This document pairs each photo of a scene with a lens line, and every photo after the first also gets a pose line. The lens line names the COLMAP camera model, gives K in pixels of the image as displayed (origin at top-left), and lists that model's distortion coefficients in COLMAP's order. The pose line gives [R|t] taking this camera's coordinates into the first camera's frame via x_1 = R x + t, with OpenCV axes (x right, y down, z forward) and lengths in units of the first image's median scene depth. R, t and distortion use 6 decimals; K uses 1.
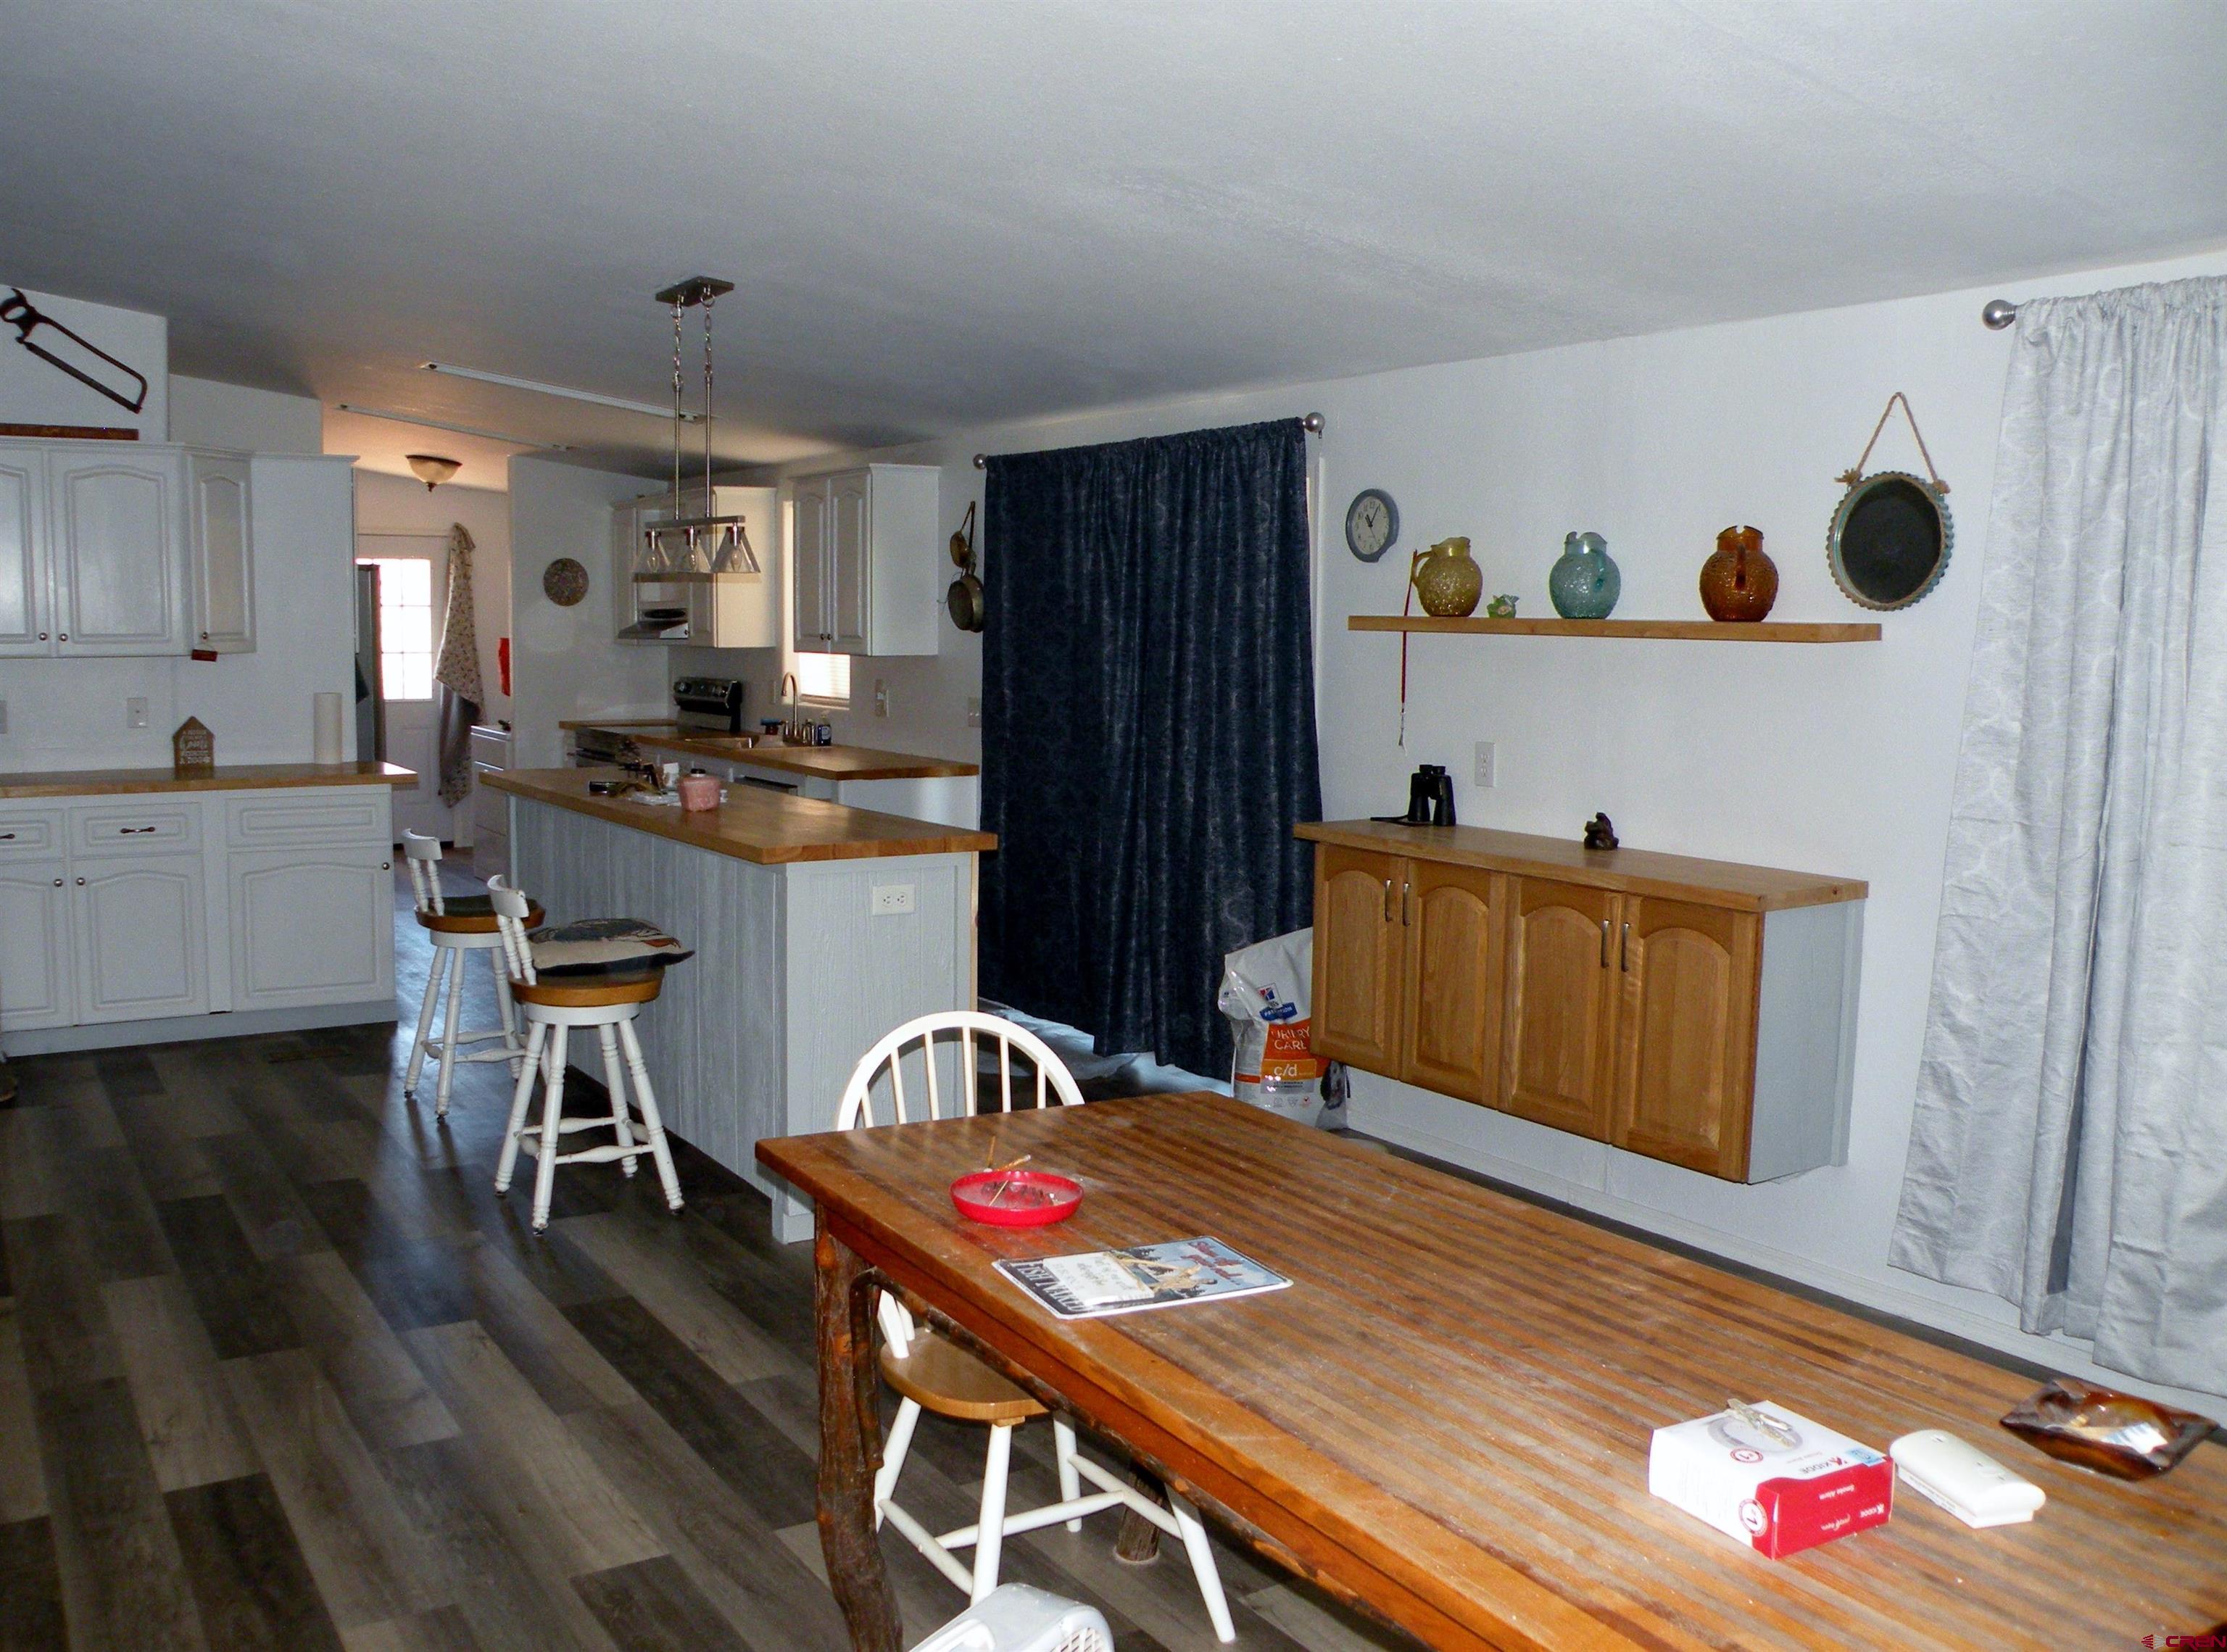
lens RADIAL K [[1914.8, 0, 1083.2], [0, 1914.8, 829.4], [0, 0, 1]] dist [-0.187851, 0.168608]
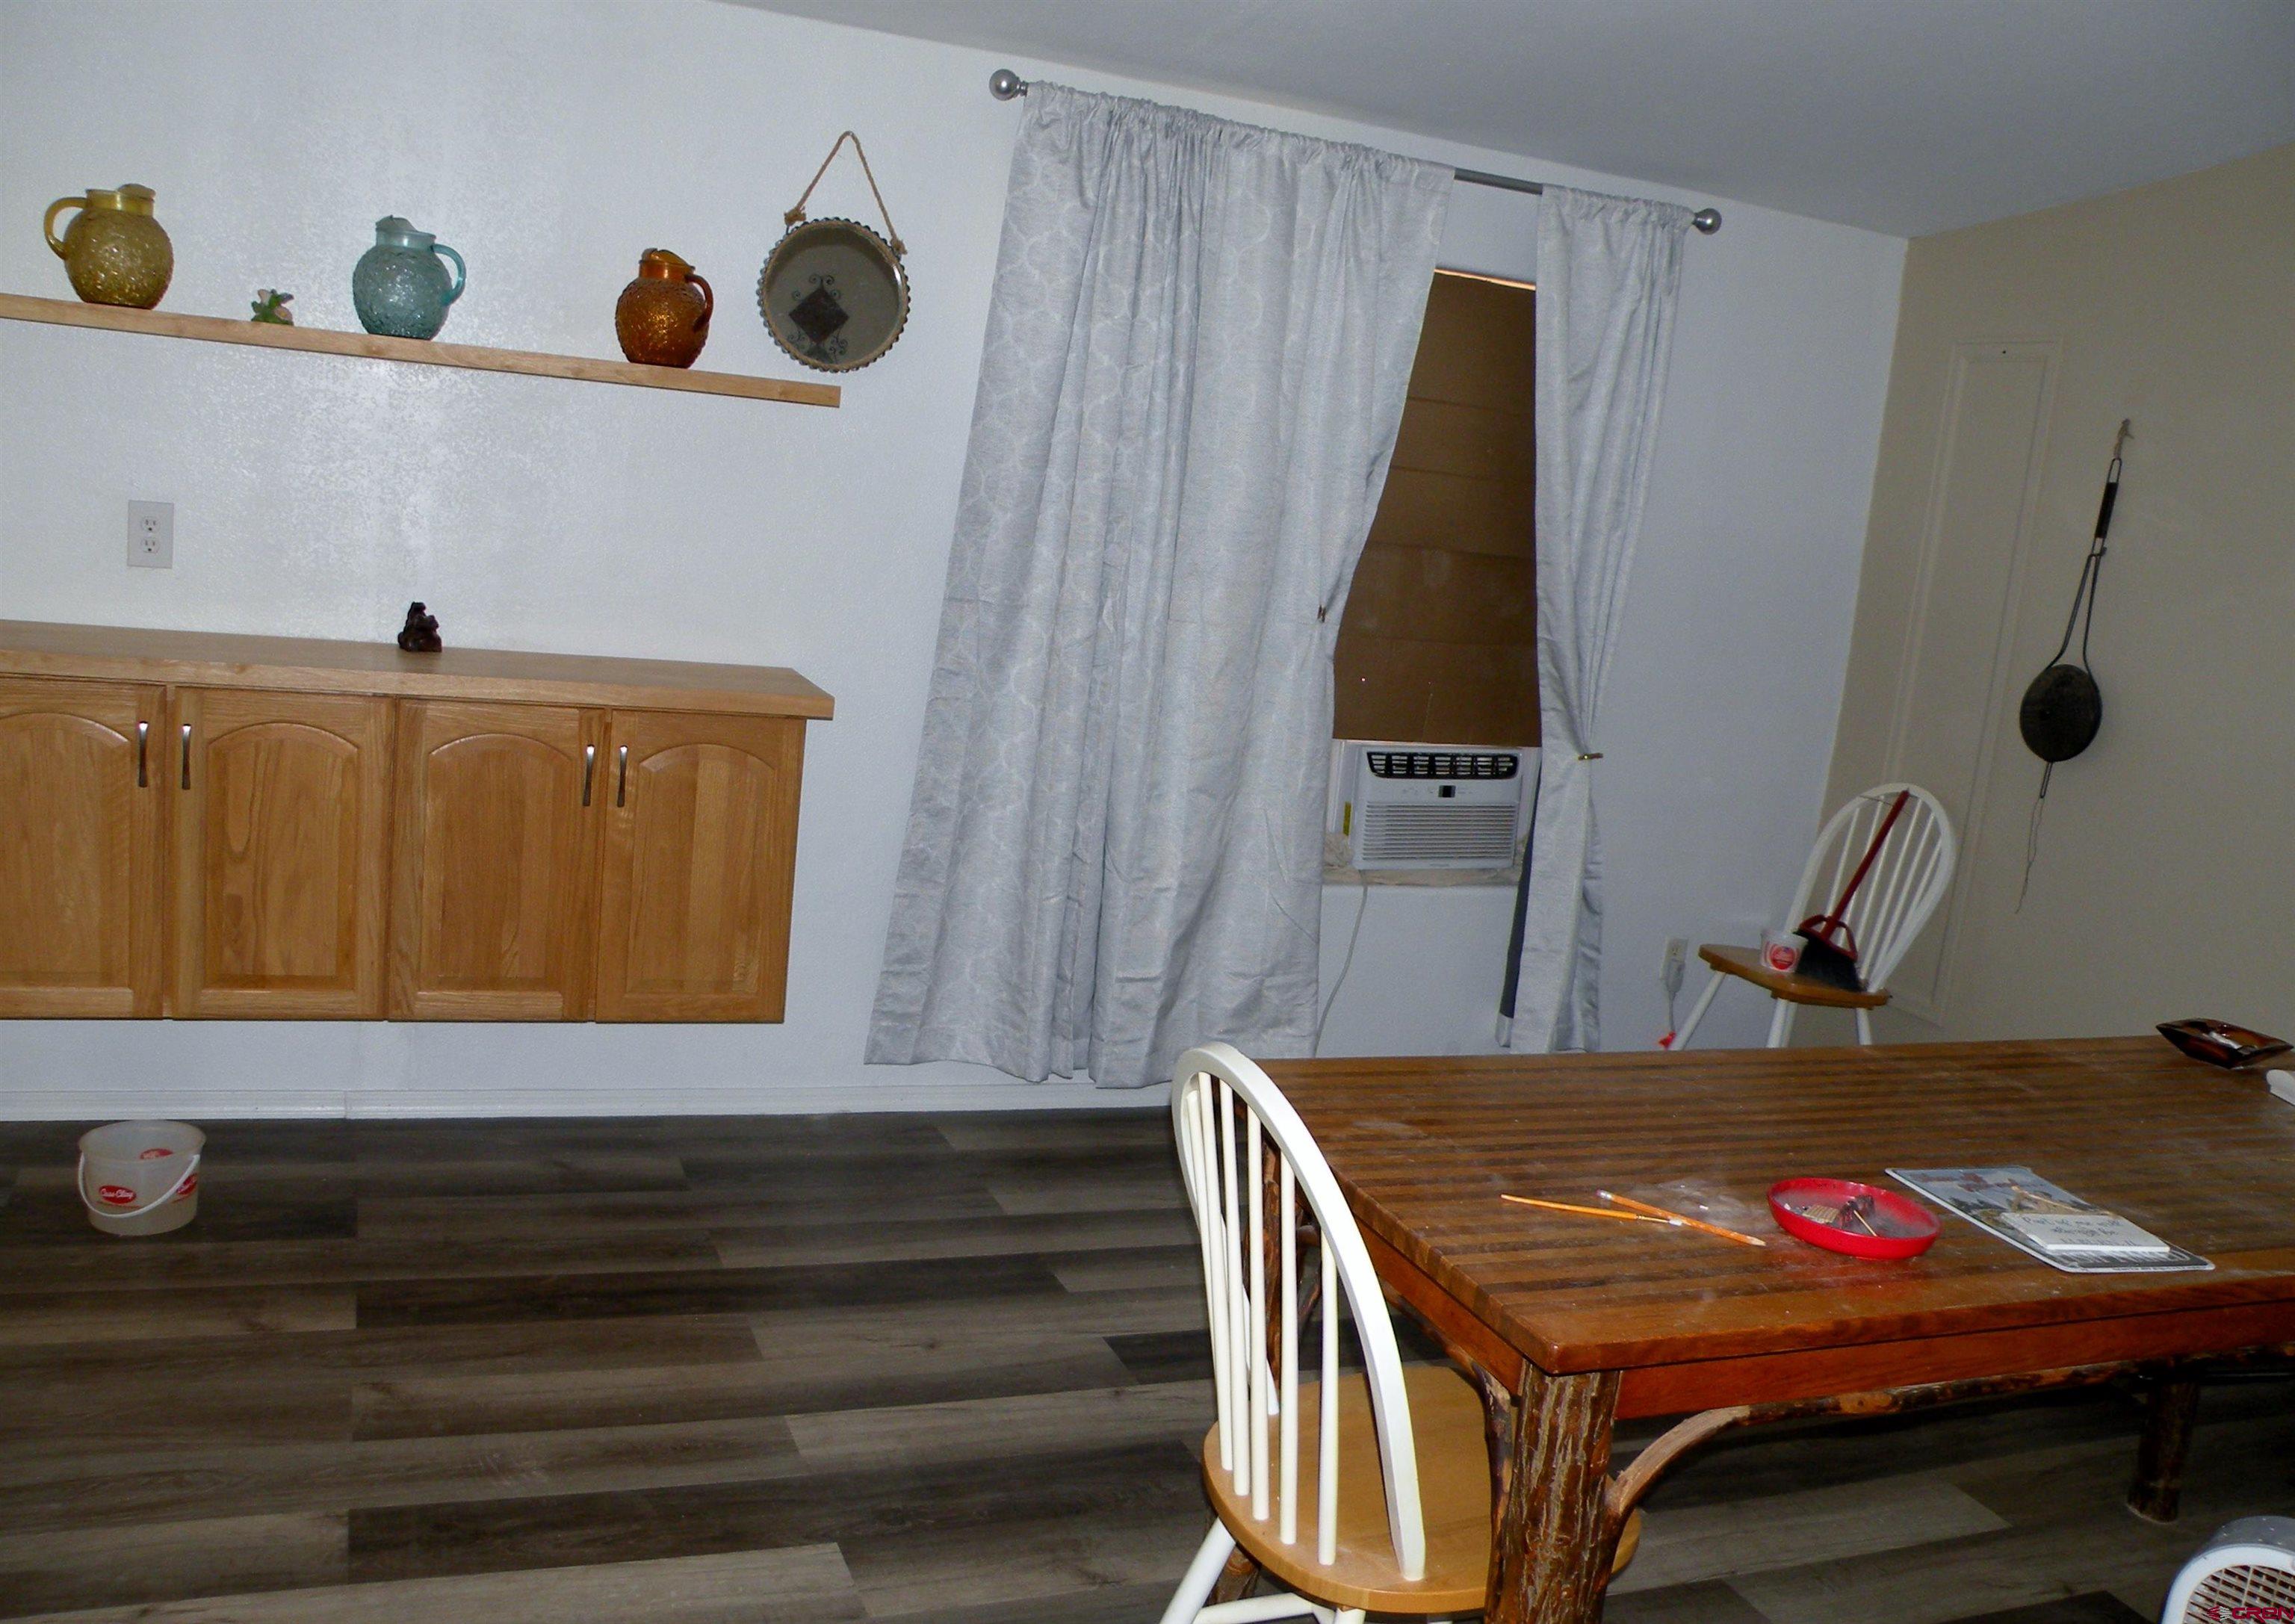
lens RADIAL K [[1900.9, 0, 1147.5], [0, 1900.9, 812.0], [0, 0, 1]] dist [-0.130919, 0.092468]
pose [[0.175870, -0.164429, 0.970584, -0.696490], [-0.001410, 0.985908, 0.167281, -0.087686], [-0.984412, -0.030788, 0.173160, 0.997196]]
